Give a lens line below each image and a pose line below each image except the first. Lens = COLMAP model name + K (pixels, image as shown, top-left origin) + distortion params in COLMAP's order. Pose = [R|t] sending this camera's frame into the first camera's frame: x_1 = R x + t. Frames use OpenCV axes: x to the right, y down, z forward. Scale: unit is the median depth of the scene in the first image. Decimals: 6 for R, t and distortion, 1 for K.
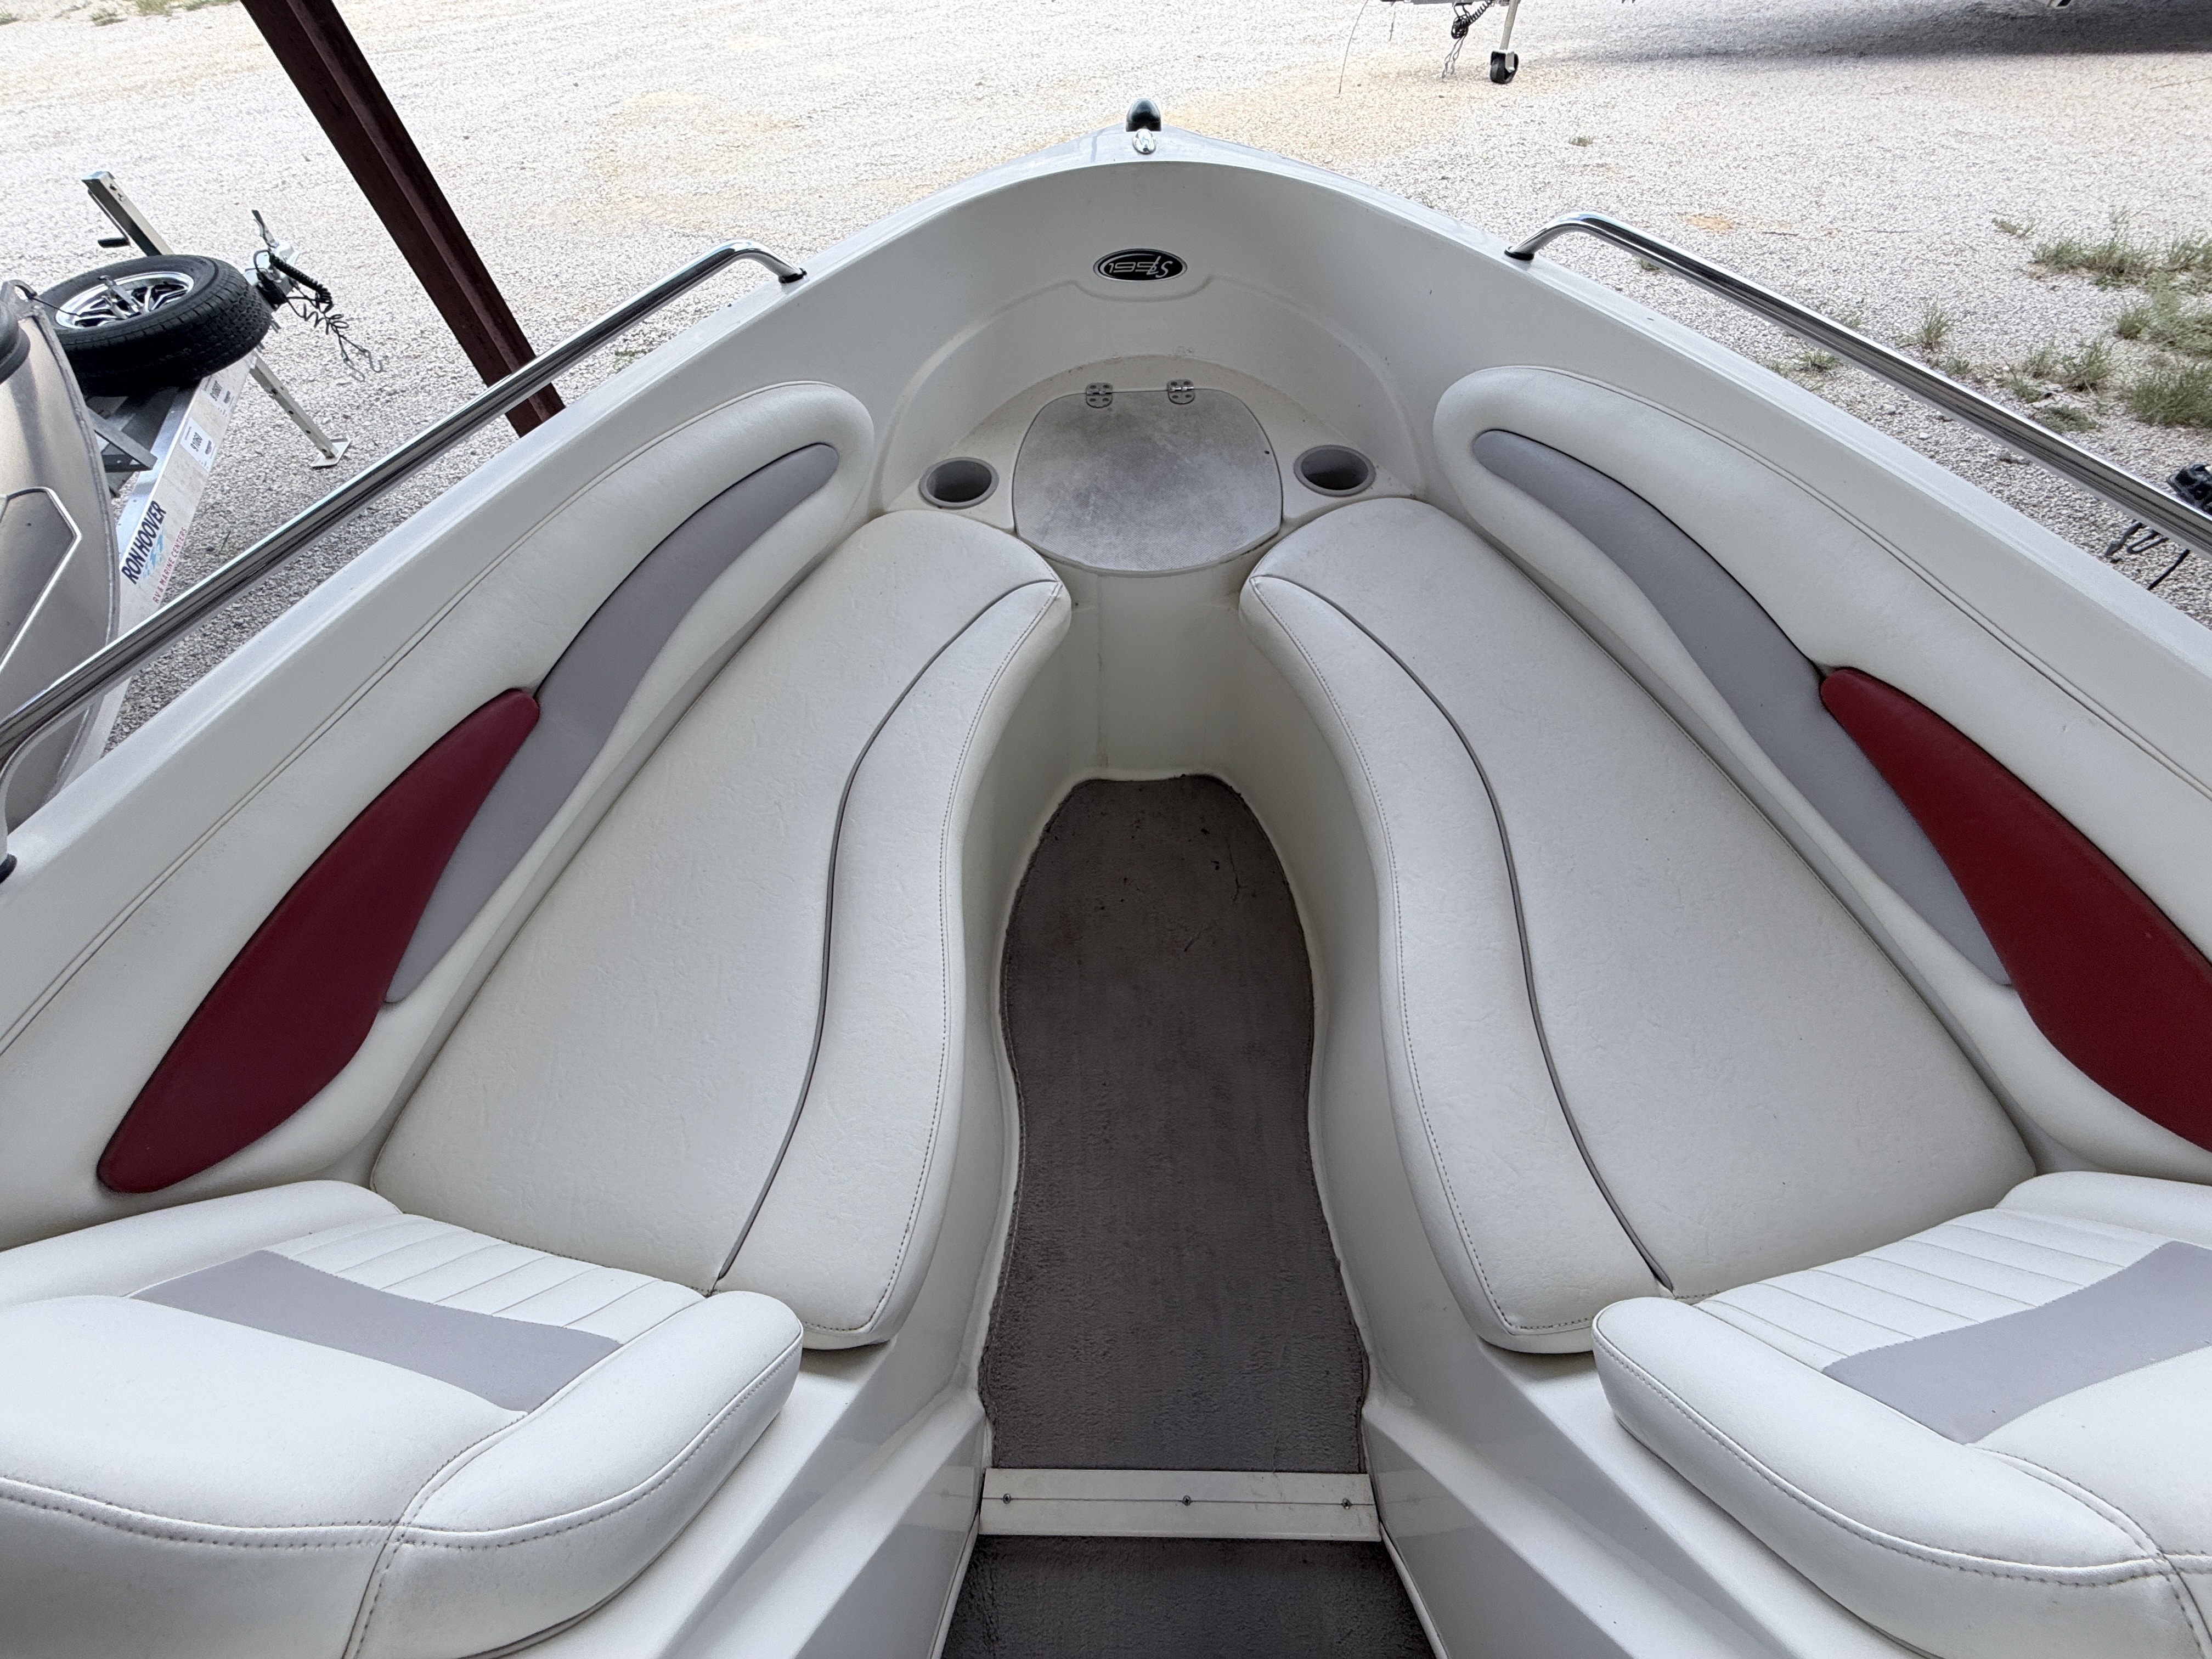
lens RADIAL K [[887.4, 0, 1093.2], [0, 887.4, 834.2], [0, 0, 1]] dist [-0.000283, 0.000108]
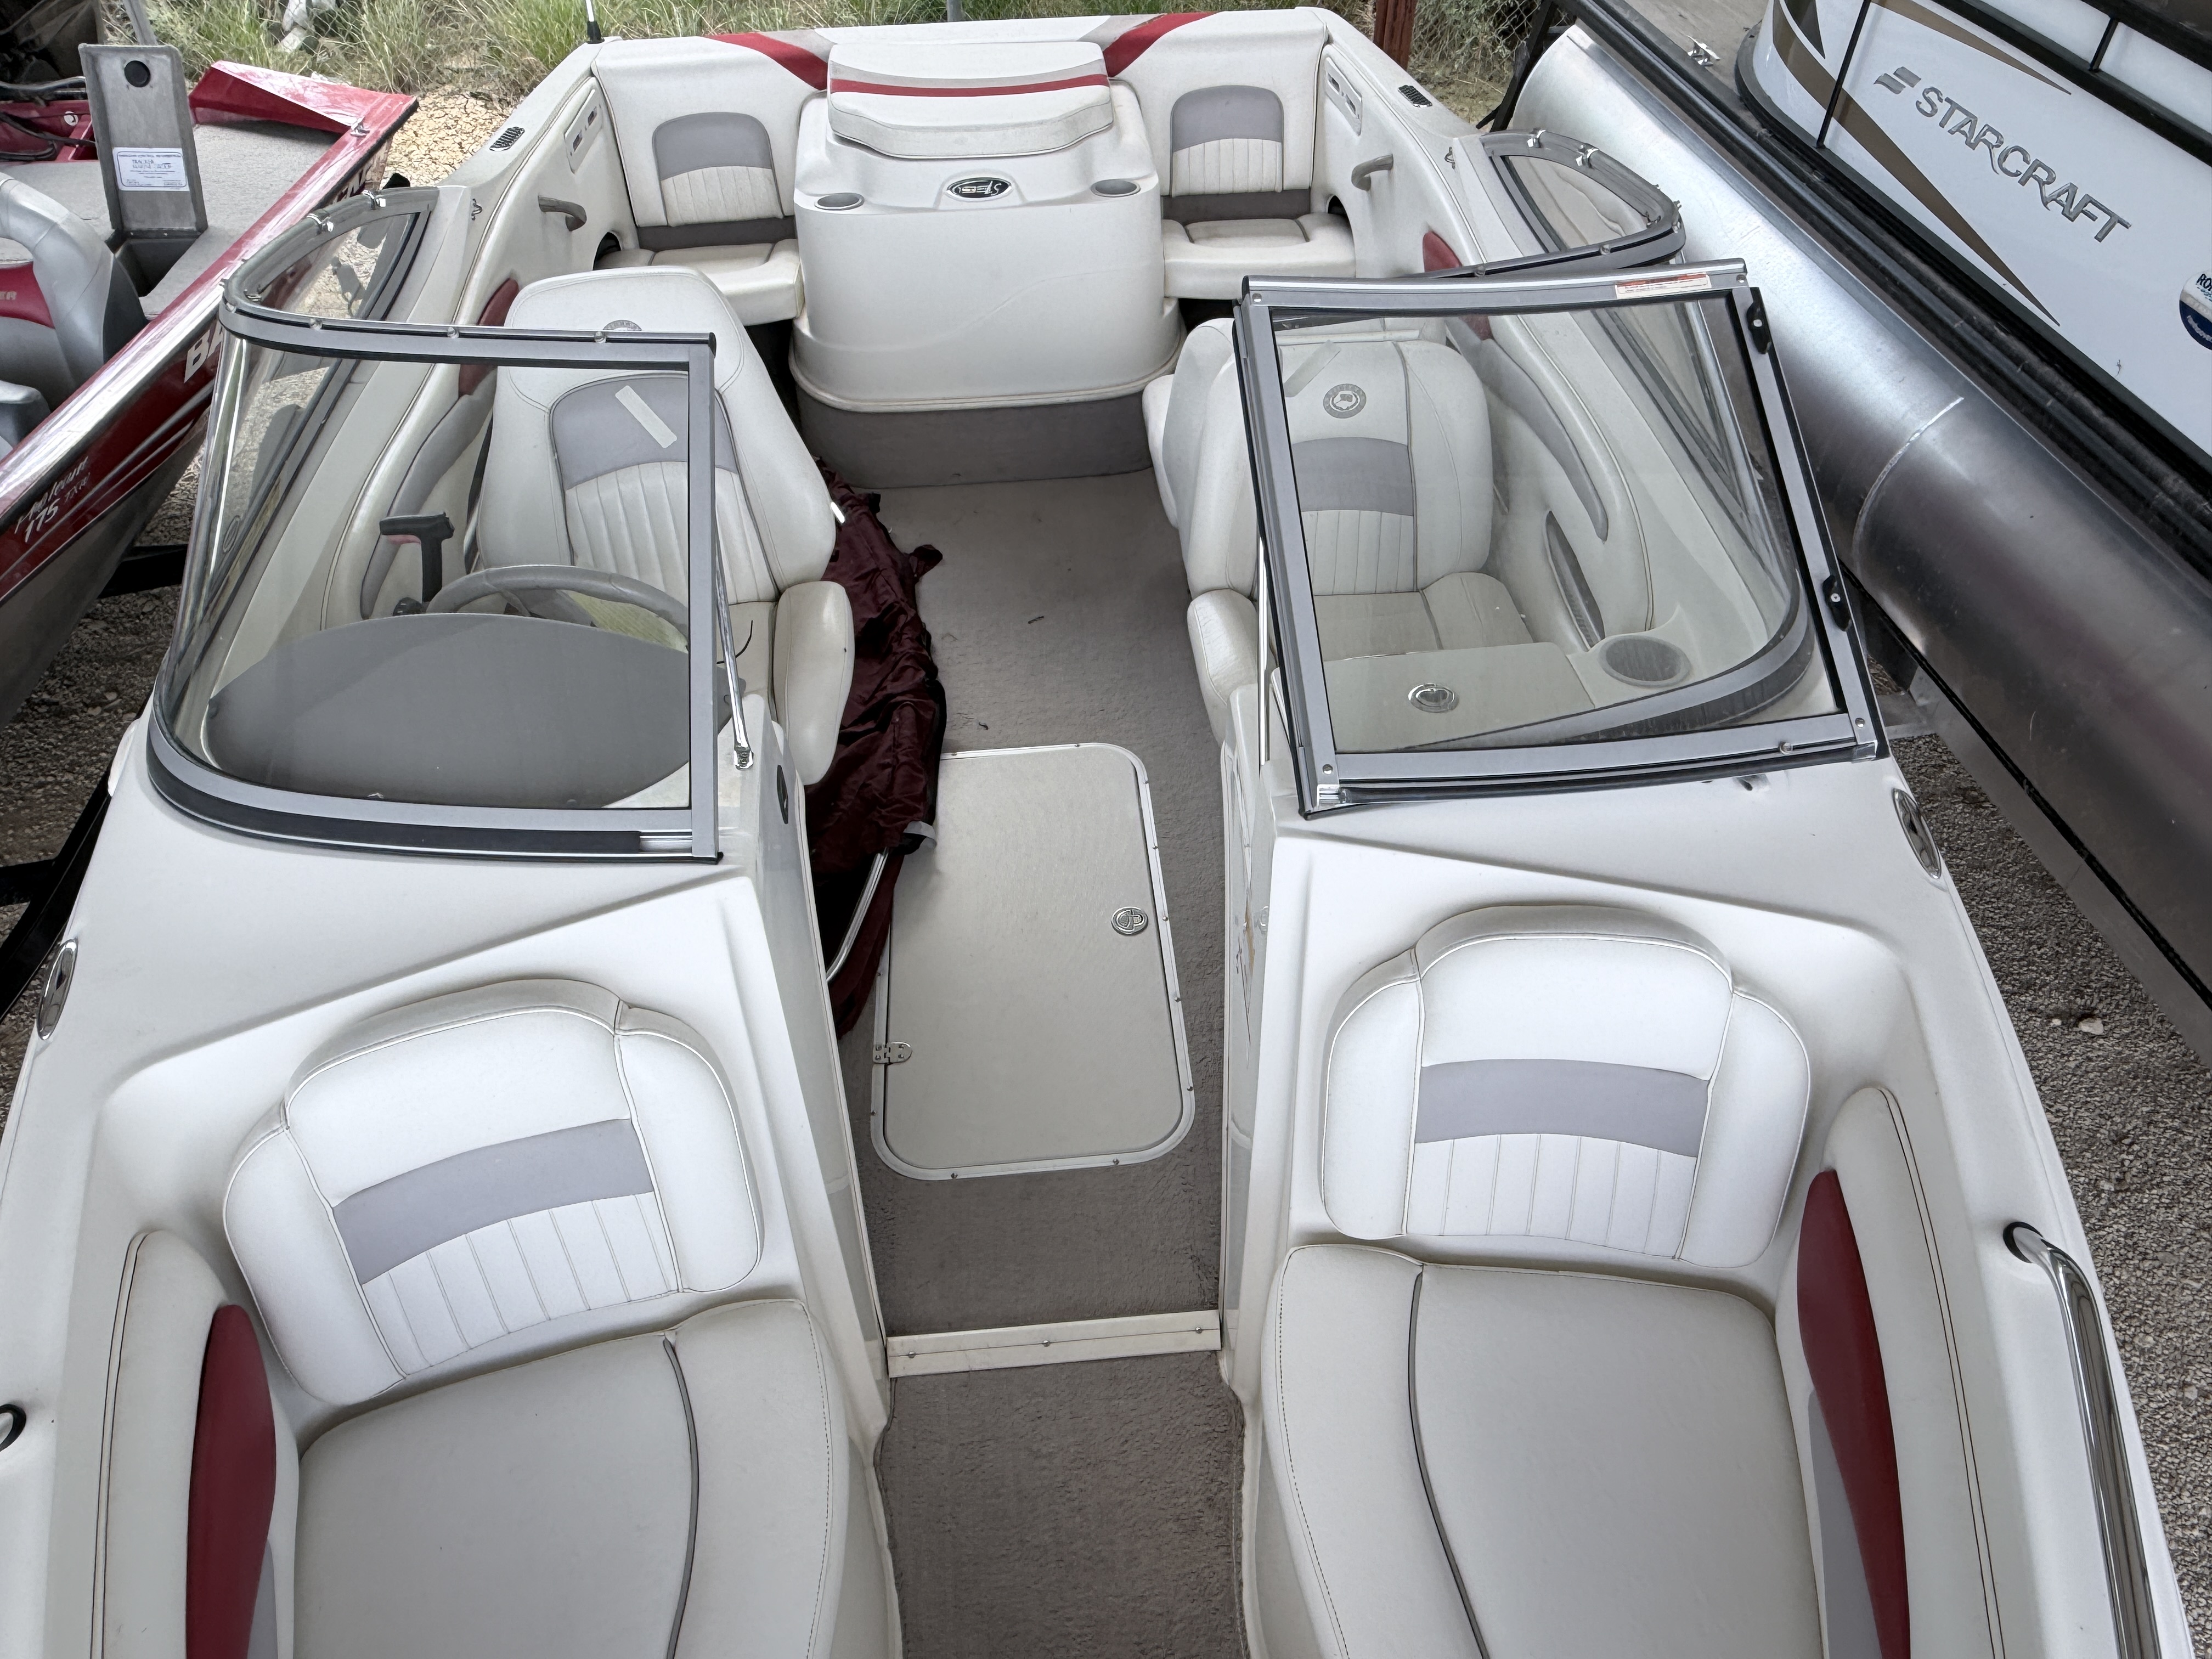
lens RADIAL K [[1509.0, 0, 1107.9], [0, 1509.0, 824.7], [0, 0, 1]] dist [-0.007926, 0.004141]
pose [[-0.994258, 0.103277, -0.028002, 0.007563], [-0.046326, -0.179554, 0.982657, -0.843948], [0.096458, 0.978312, 0.183307, -0.025007]]
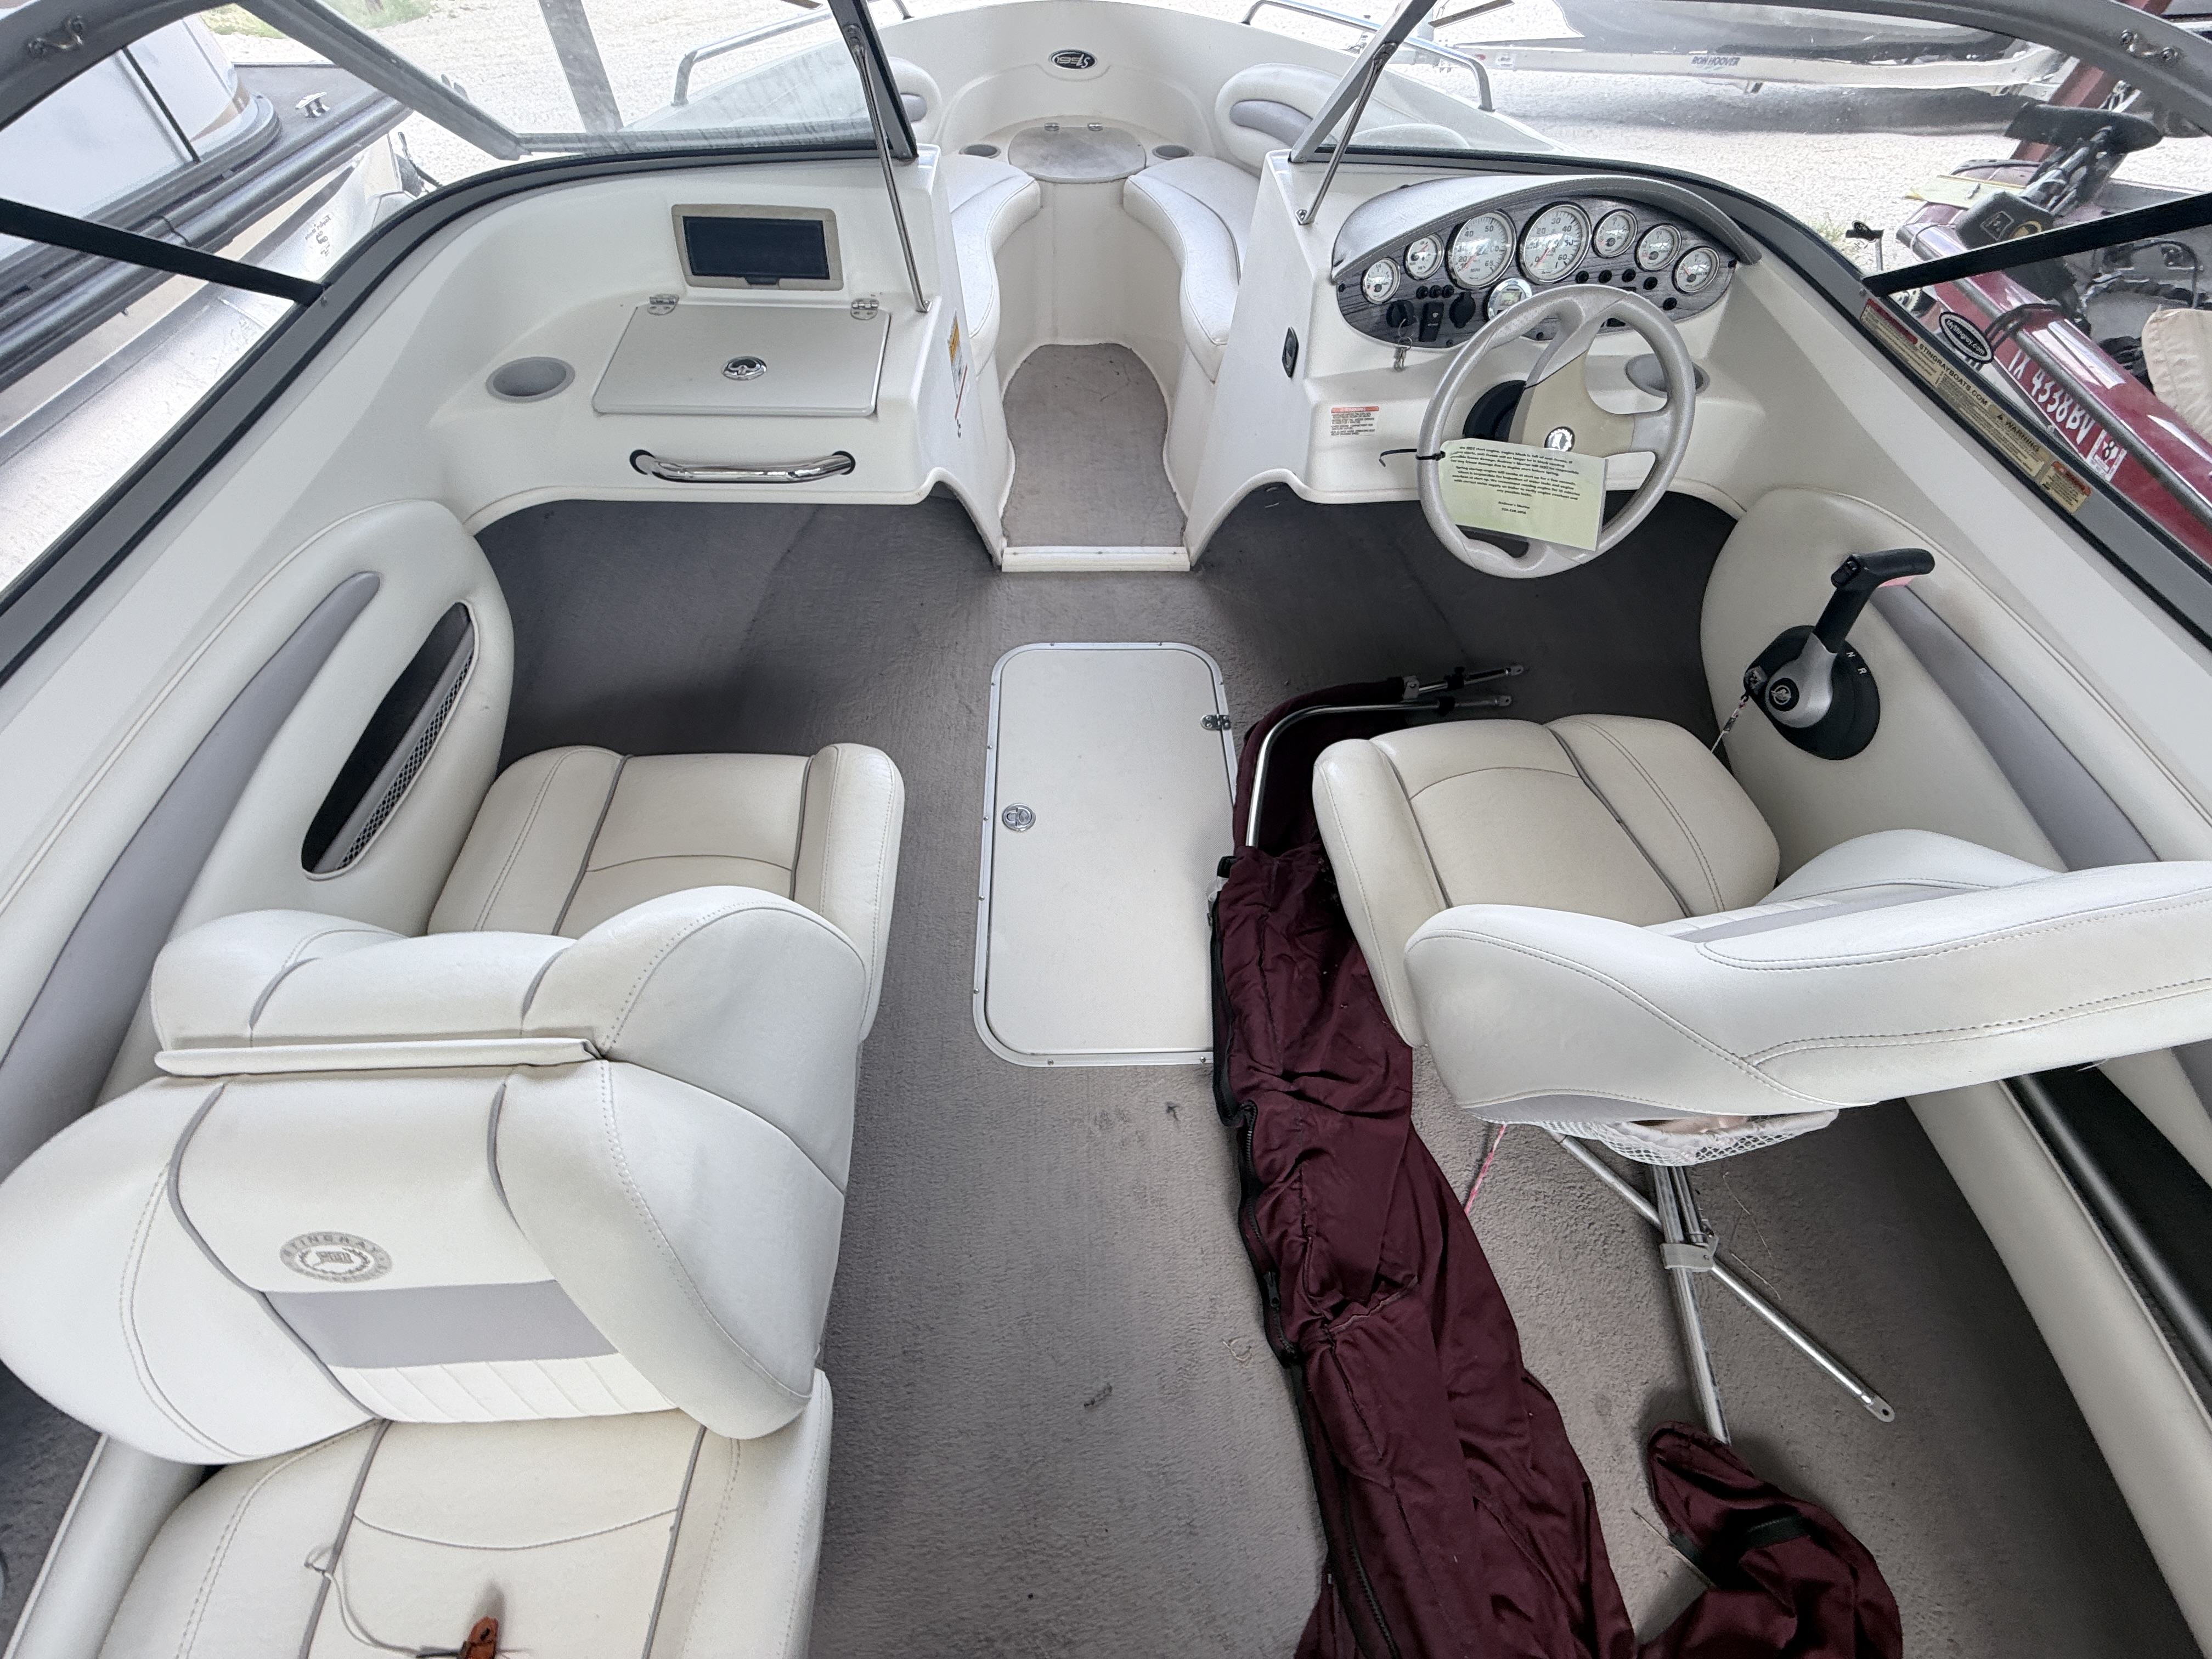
lens RADIAL K [[887.4, 0, 1097.8], [0, 887.4, 829.4], [0, 0, 1]] dist [-0.000283, 0.000108]
pose [[0.997490, -0.005966, 0.070553, -0.040660], [0.011172, 0.997223, -0.073625, 1.210654], [-0.069918, 0.074229, 0.994787, -0.822486]]
